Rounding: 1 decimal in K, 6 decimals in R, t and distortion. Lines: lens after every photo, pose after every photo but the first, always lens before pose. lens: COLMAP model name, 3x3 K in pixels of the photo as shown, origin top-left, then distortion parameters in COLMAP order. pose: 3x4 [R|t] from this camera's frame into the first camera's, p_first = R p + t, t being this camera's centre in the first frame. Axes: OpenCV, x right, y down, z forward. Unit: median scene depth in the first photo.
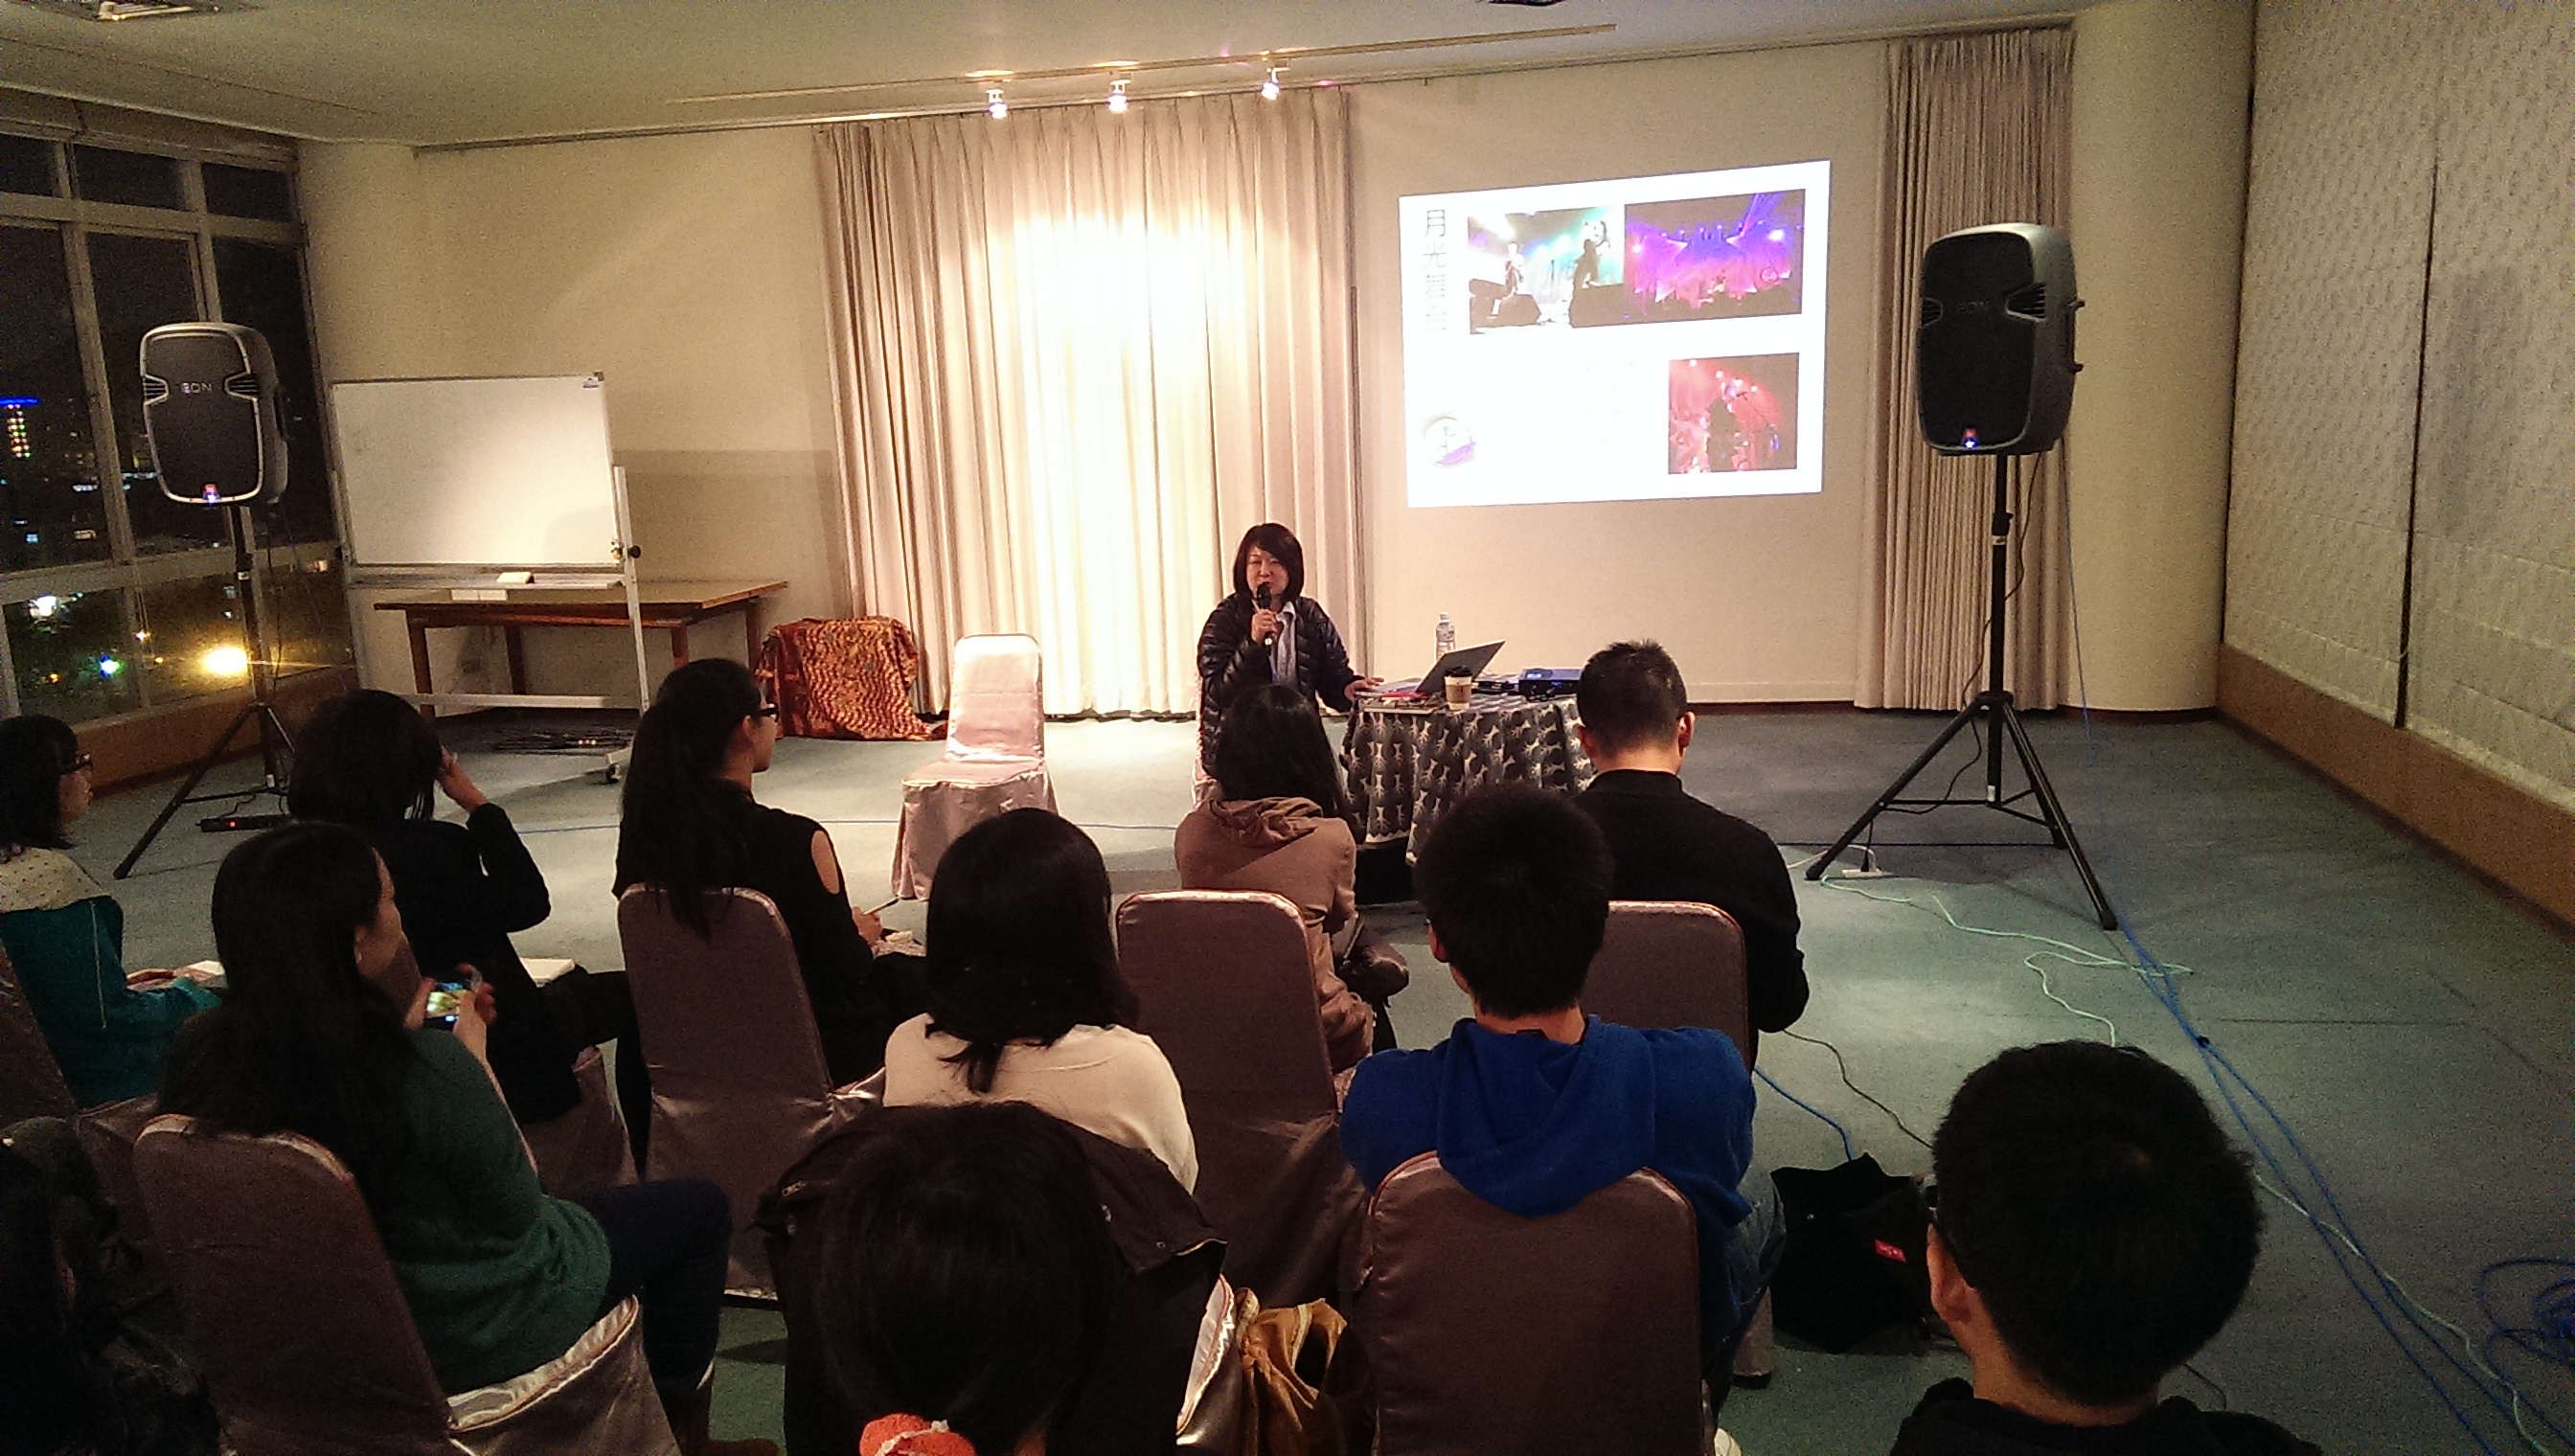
lens RADIAL K [[1828.3, 0, 1270.3], [0, 1828.3, 747.6], [0, 0, 1]] dist [0.086917, -0.105501]
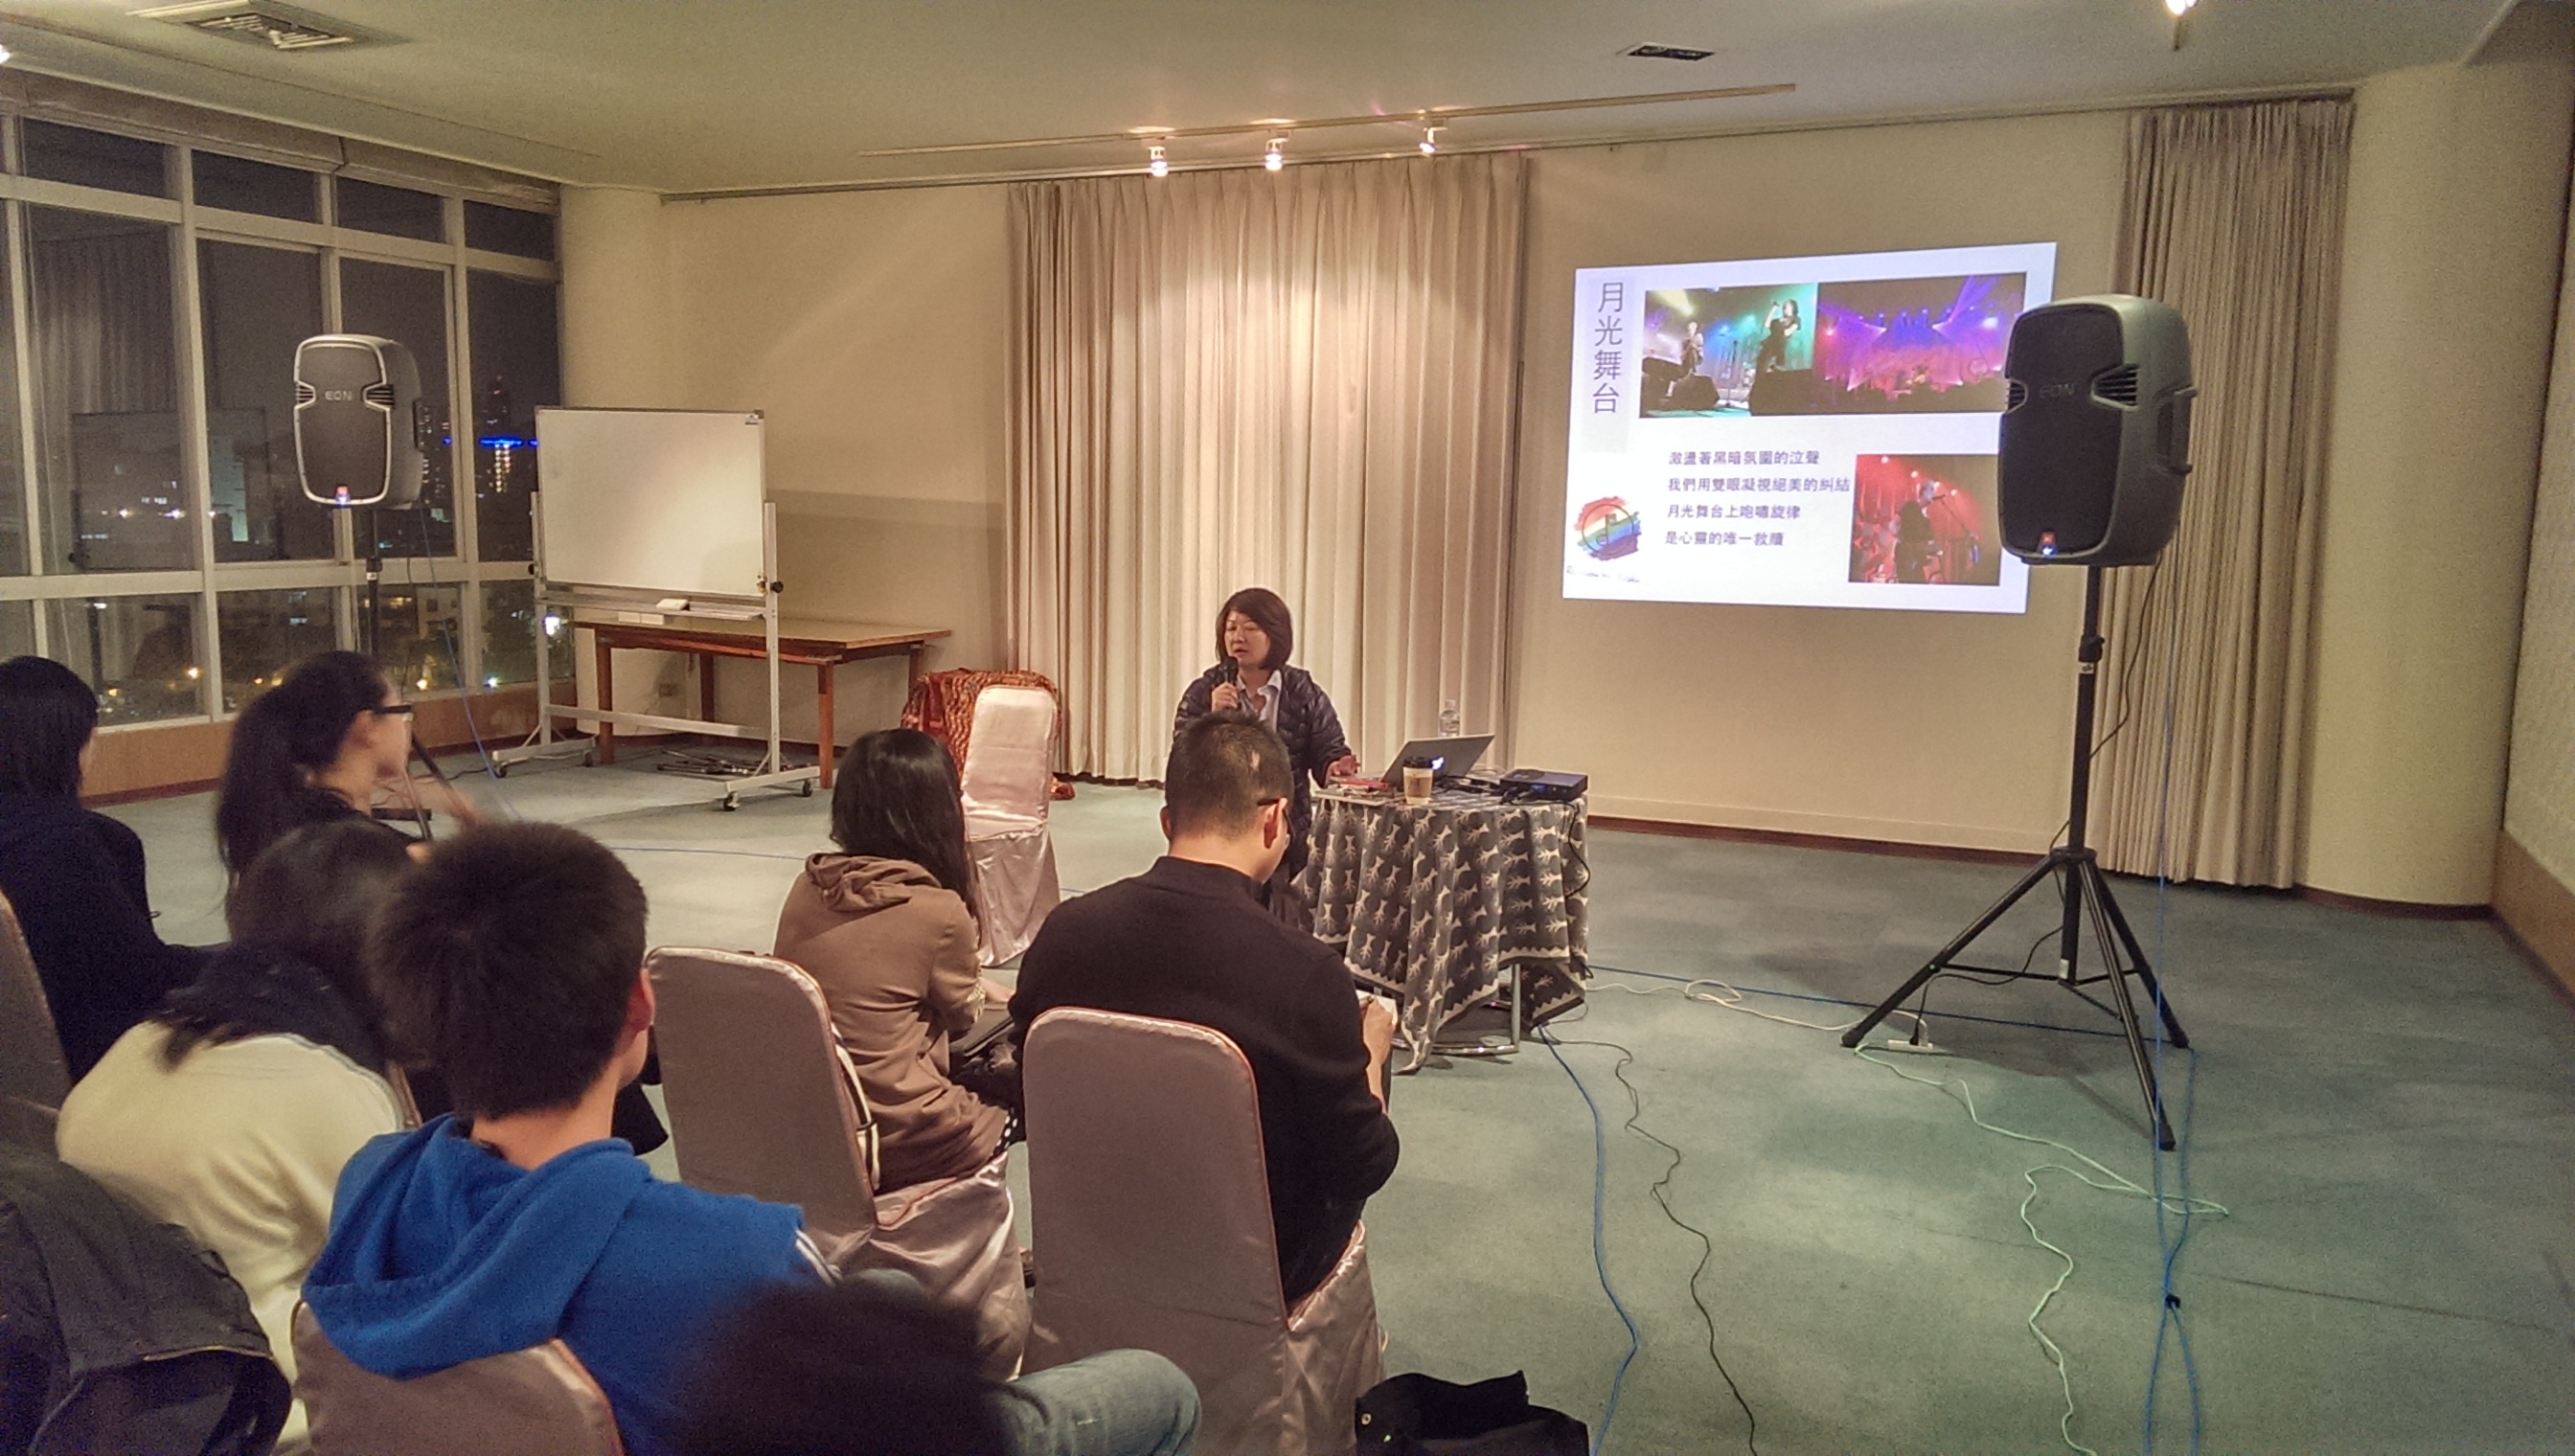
lens RADIAL K [[1828.3, 0, 1287.1], [0, 1828.3, 753.2], [0, 0, 1]] dist [0.086917, -0.105501]
pose [[0.974245, 0.089598, -0.206926, 0.146598], [-0.099818, 0.994223, -0.039467, -0.002771], [0.202194, 0.059105, 0.977560, 0.071771]]
